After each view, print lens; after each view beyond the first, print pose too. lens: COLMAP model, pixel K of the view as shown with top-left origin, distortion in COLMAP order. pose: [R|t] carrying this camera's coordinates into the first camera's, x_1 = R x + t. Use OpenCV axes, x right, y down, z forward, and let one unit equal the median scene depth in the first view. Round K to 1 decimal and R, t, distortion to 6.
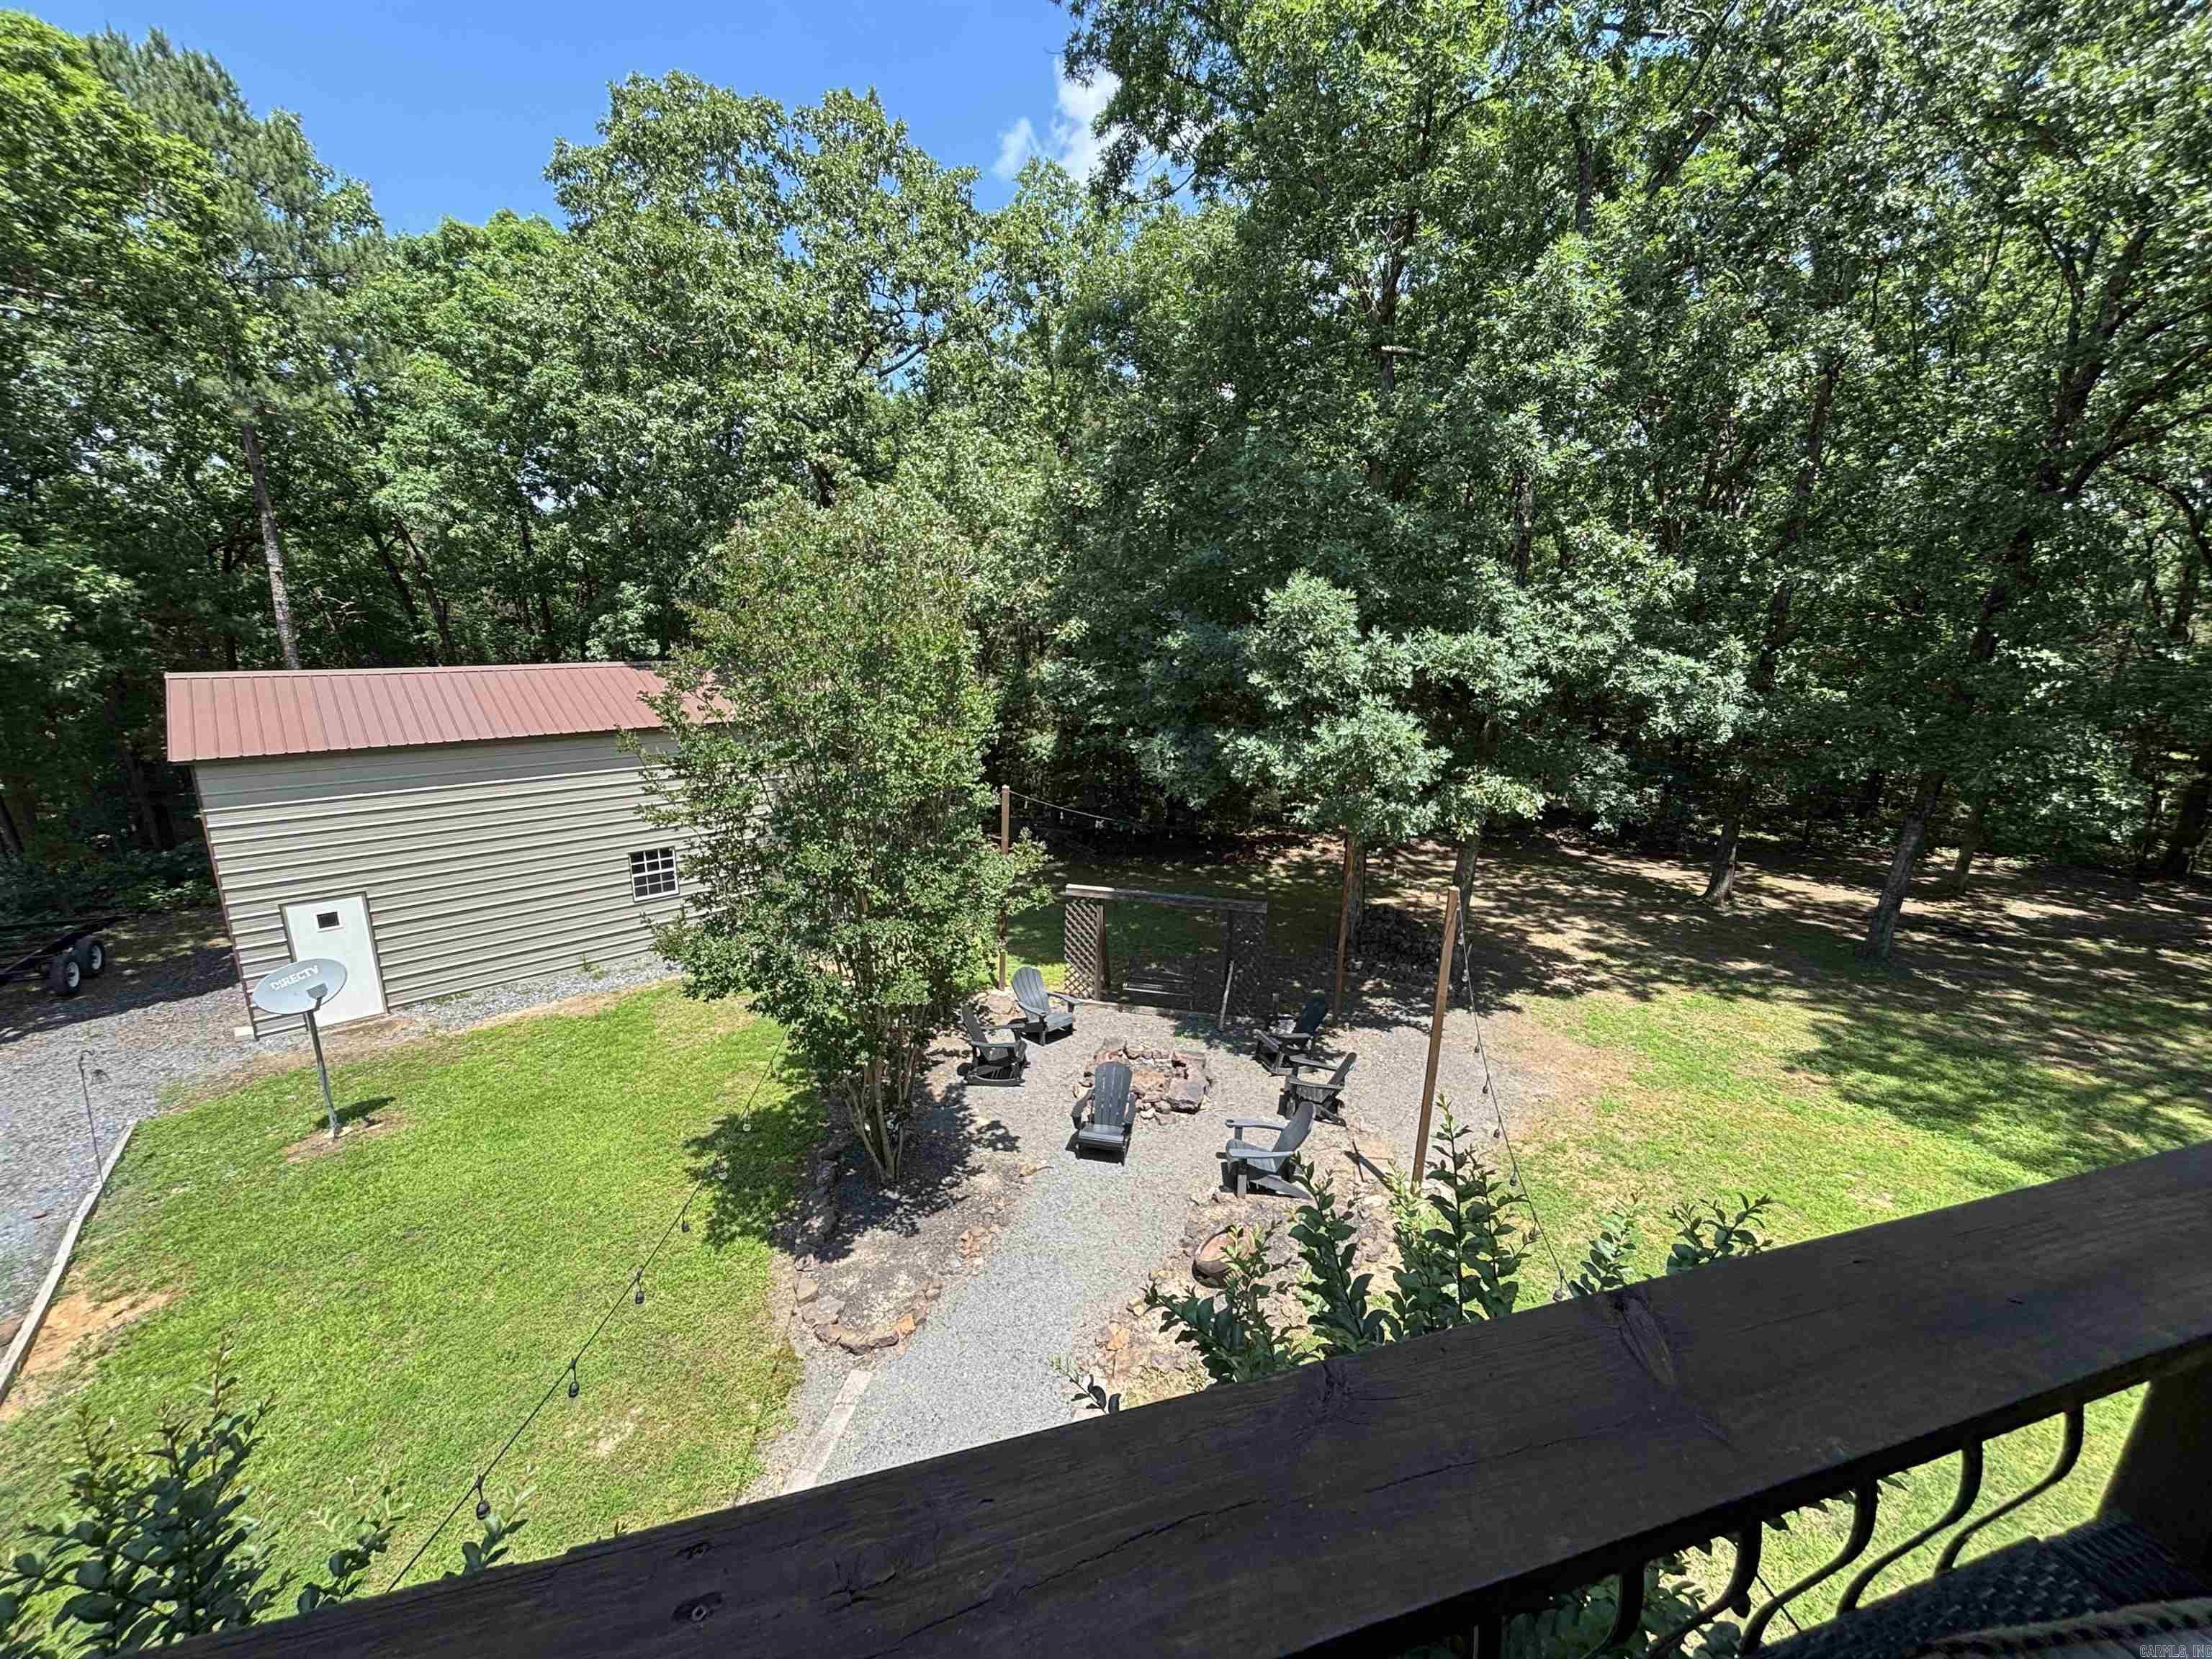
lens RADIAL K [[893.5, 0, 1104.5], [0, 893.5, 823.5], [0, 0, 1]] dist [0.000568, -0.000218]
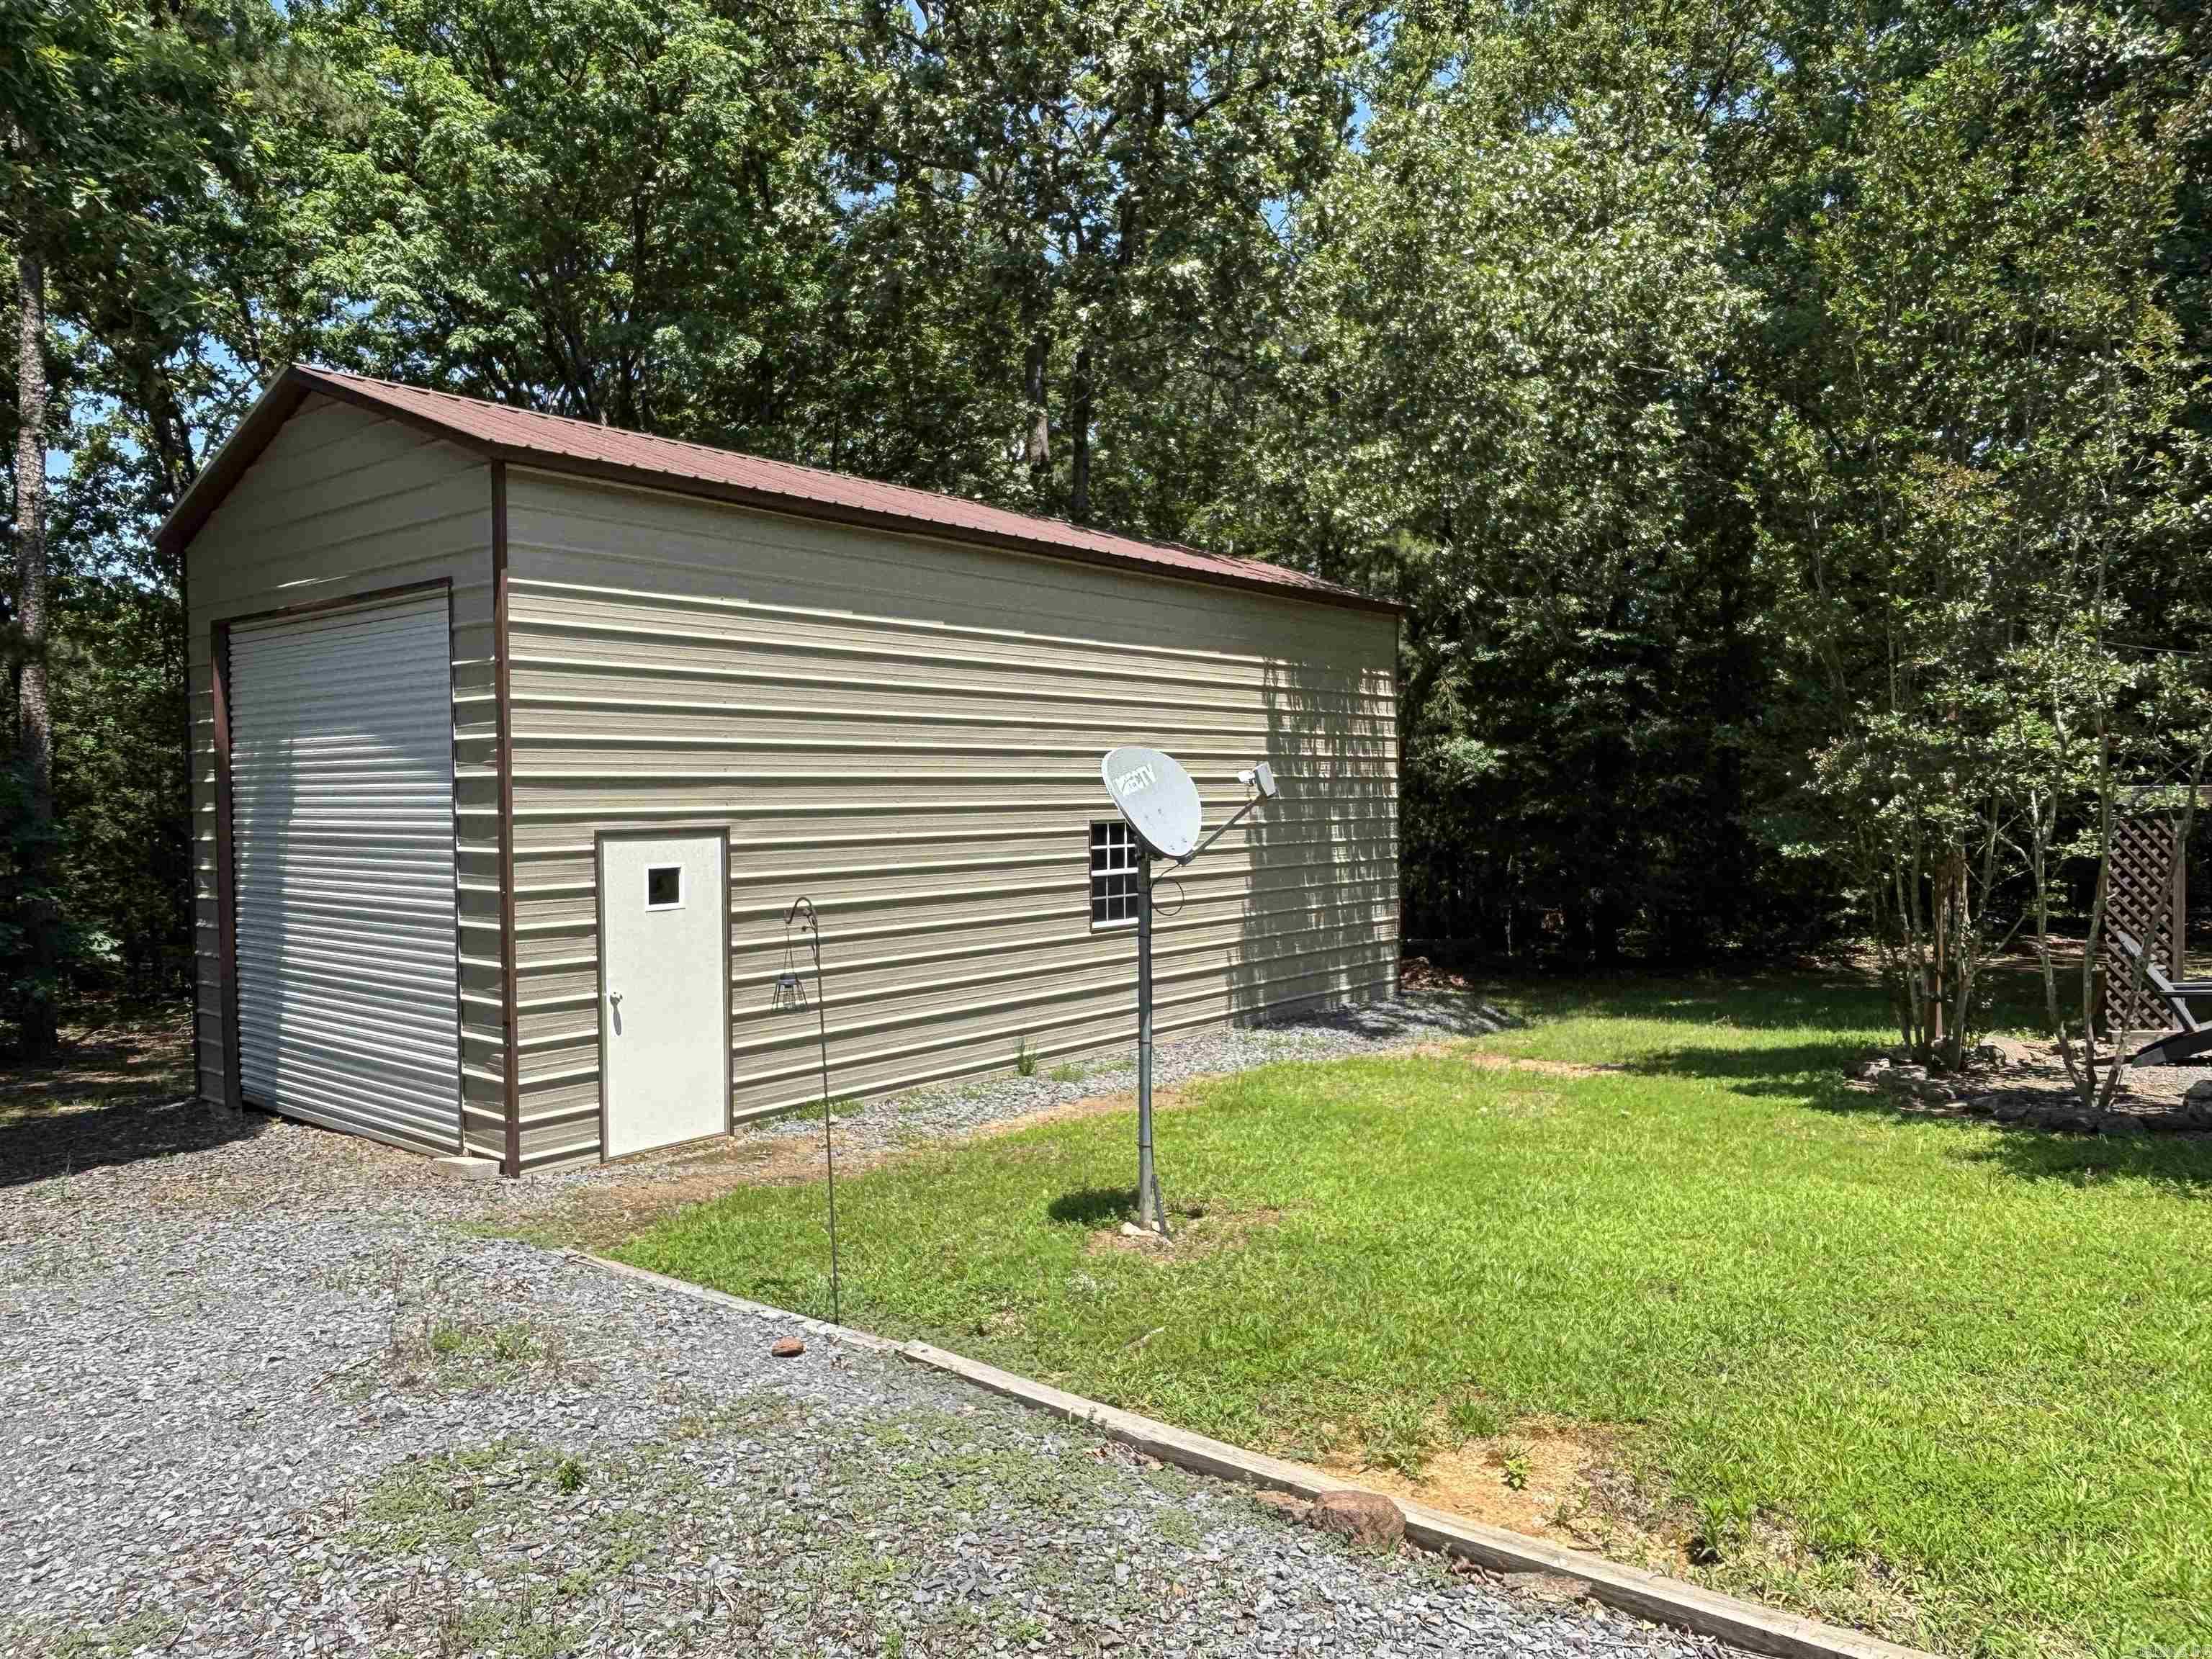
lens RADIAL K [[1518.6, 0, 1103.9], [0, 1518.6, 797.1], [0, 0, 1]] dist [0.046584, -0.072777]
pose [[0.991707, -0.034384, 0.123834, -0.744559], [0.062419, 0.971133, -0.230227, 0.245500], [-0.112343, 0.236047, 0.965226, 0.264593]]
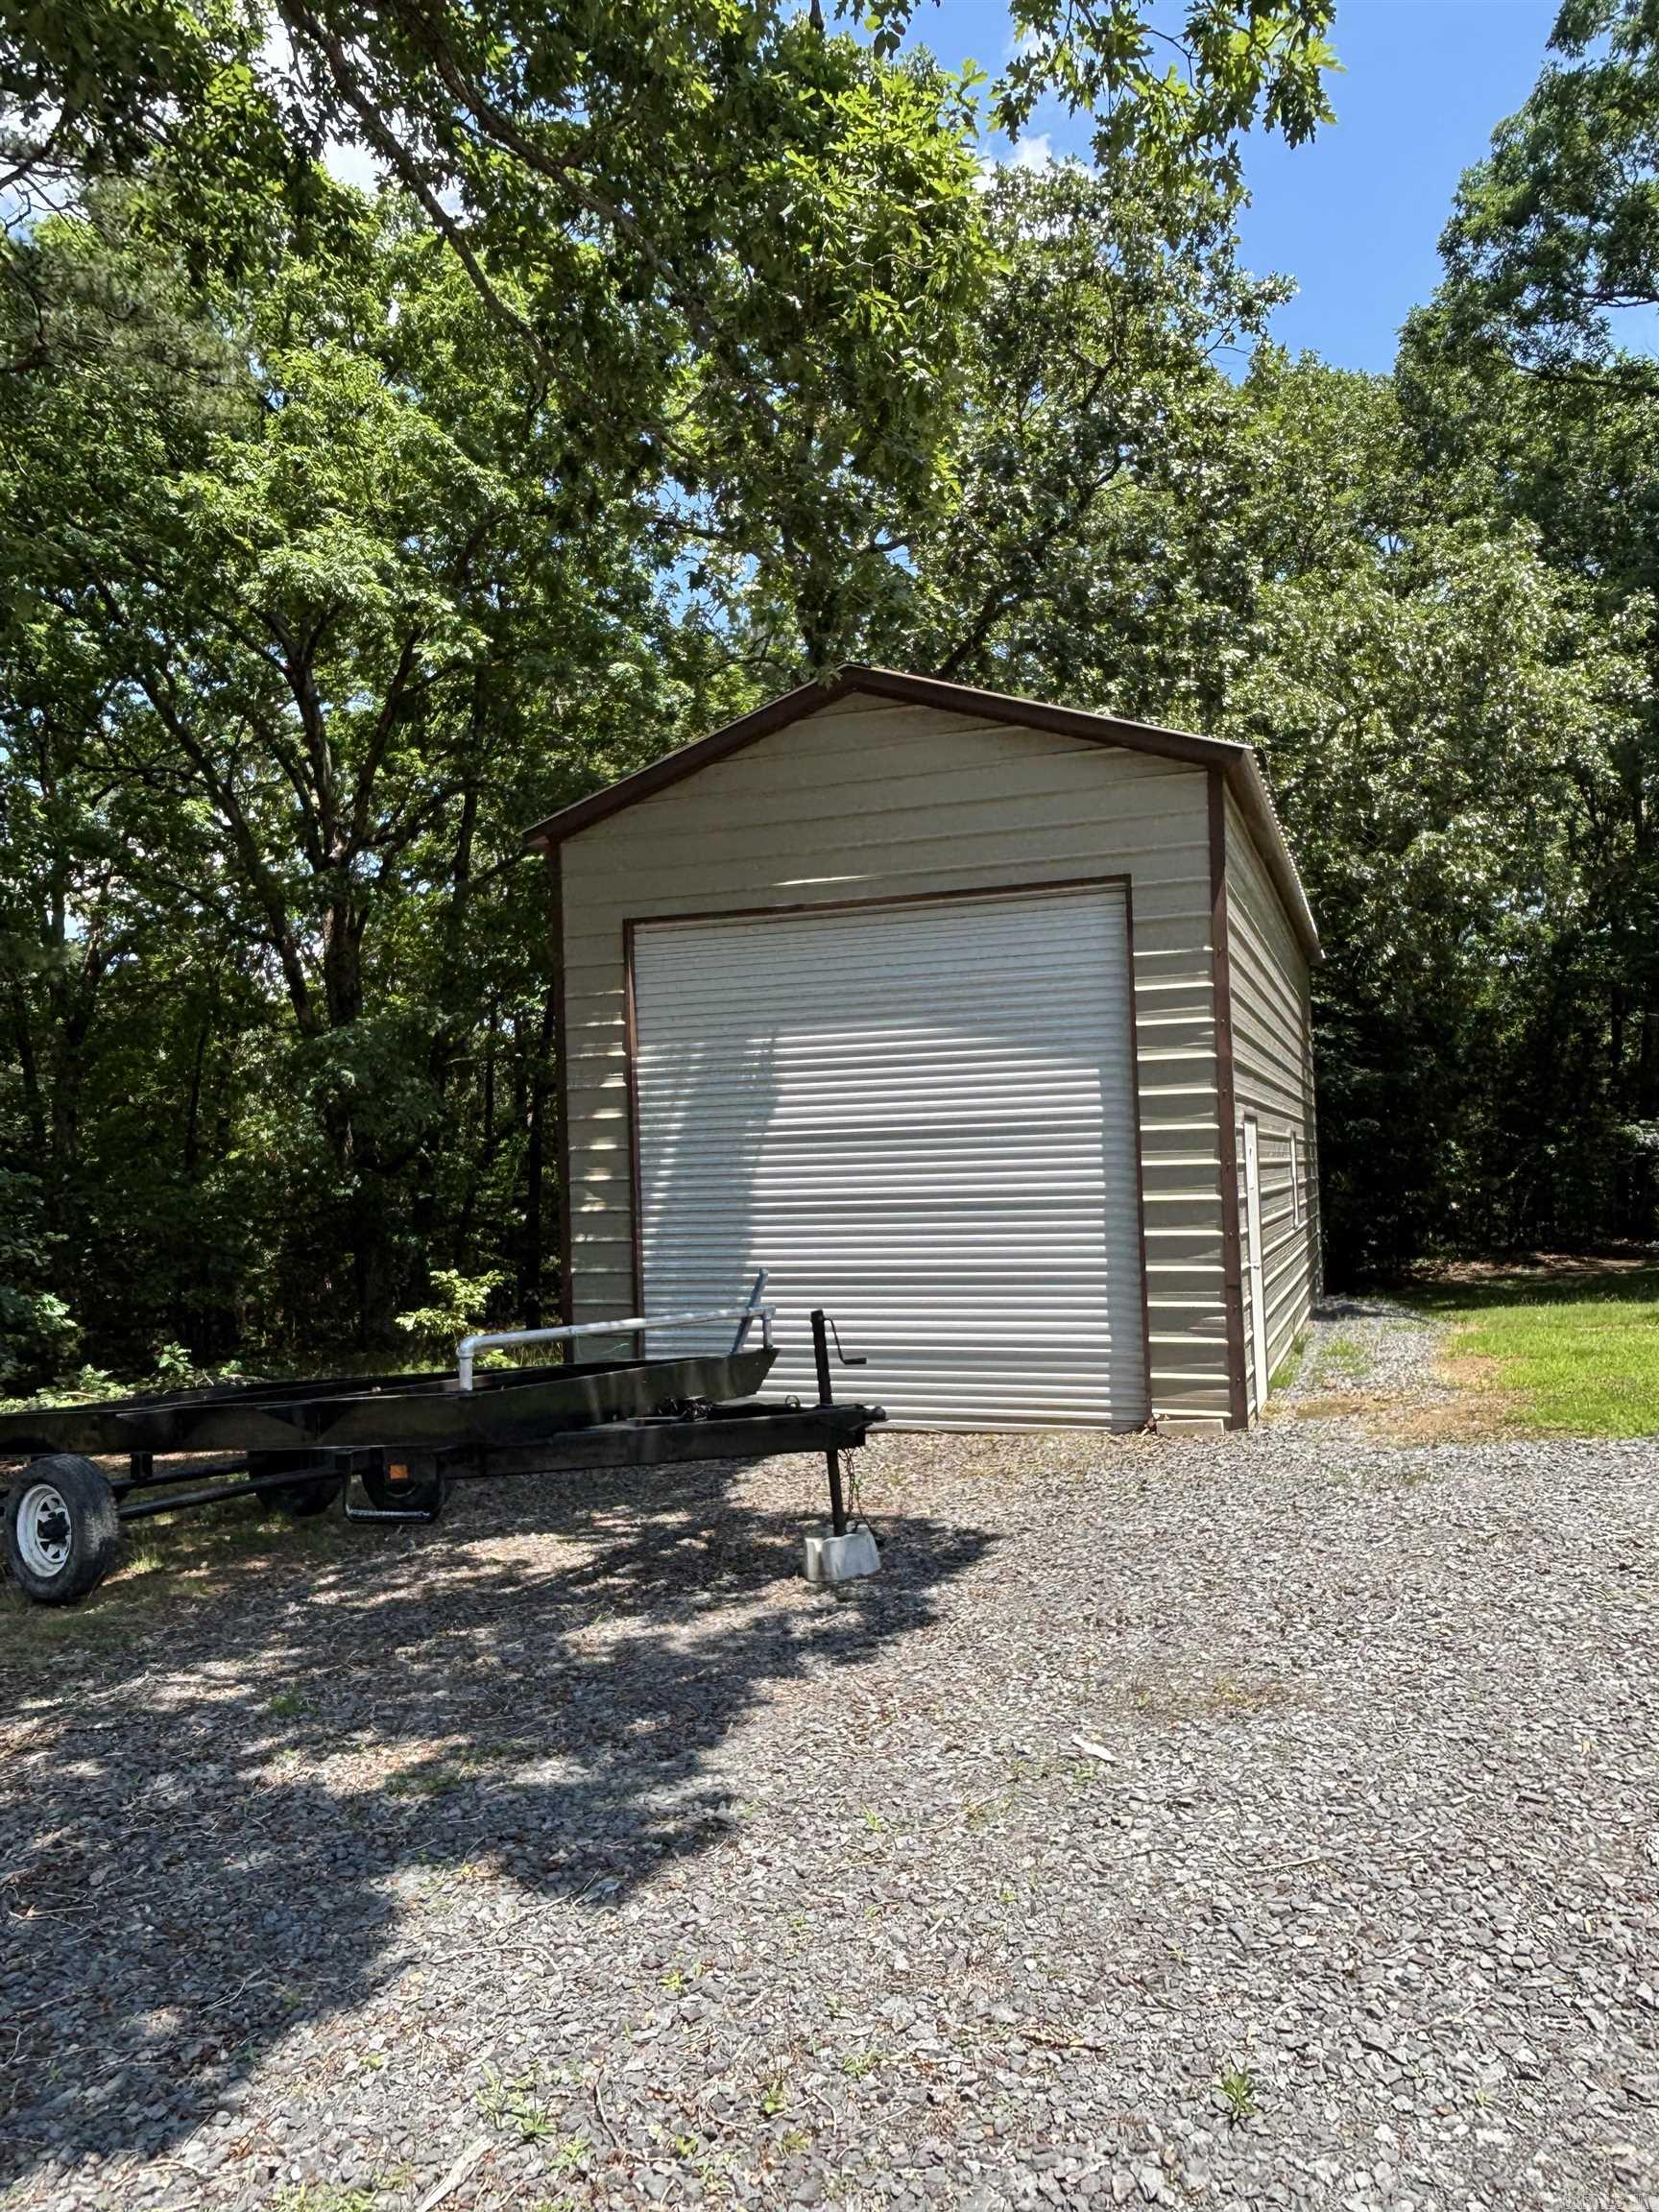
lens RADIAL K [[1518.6, 0, 838.5], [0, 1518.6, 1104.5], [0, 0, 1]] dist [0.046584, -0.072777]
pose [[0.888101, -0.029196, 0.458720, -1.374463], [0.158491, 0.956228, -0.245984, 0.237048], [-0.431459, 0.291162, 0.853855, 0.397593]]
